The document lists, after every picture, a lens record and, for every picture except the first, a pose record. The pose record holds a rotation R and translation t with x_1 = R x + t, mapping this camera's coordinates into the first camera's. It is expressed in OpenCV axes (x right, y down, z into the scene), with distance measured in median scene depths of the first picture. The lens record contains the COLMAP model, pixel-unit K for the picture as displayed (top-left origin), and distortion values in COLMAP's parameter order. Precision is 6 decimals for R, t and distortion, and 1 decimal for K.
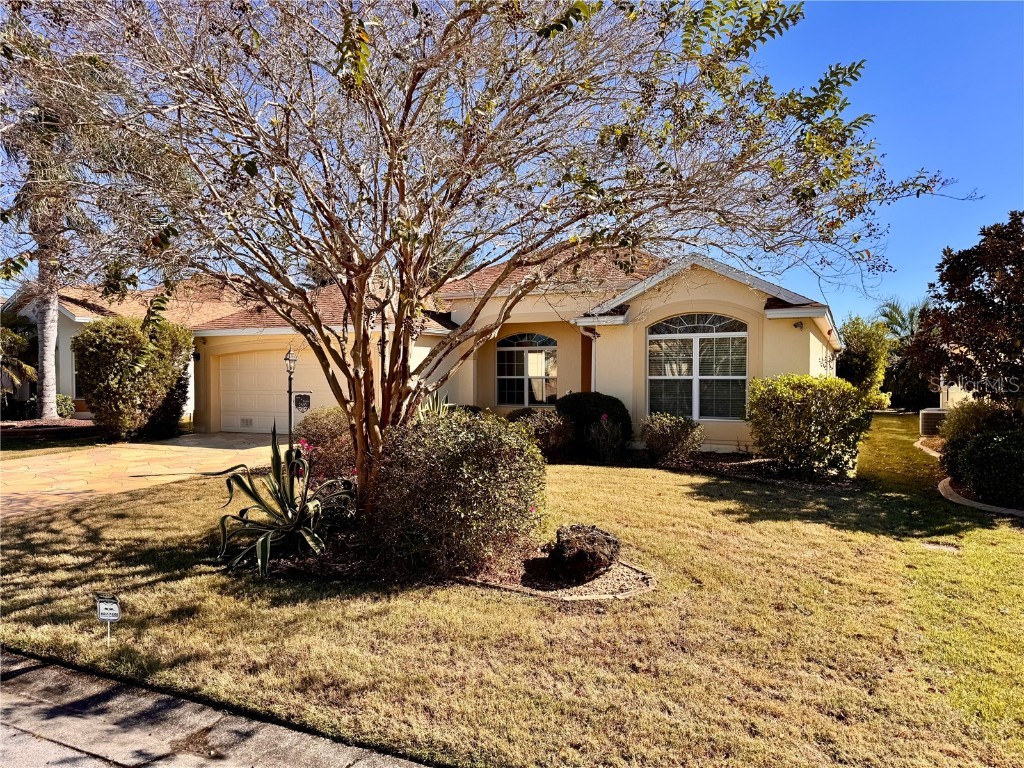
lens RADIAL K [[721.2, 0, 509.5], [0, 721.2, 384.3], [0, 0, 1]] dist [-0.045600, 0.001102]
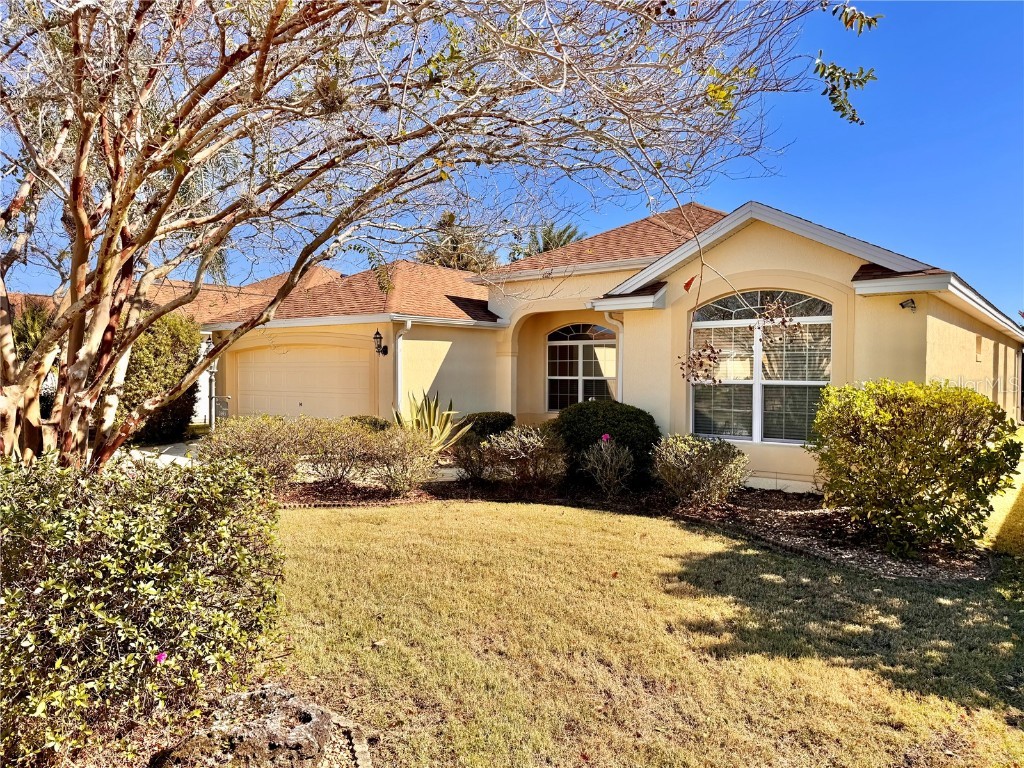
lens RADIAL K [[721.2, 0, 514.2], [0, 721.2, 383.3], [0, 0, 1]] dist [-0.045600, 0.001102]
pose [[0.974067, 0.006963, -0.226154, 0.189604], [-0.005066, 0.999947, 0.008969, -0.013330], [0.226205, -0.007591, 0.974050, 0.269034]]
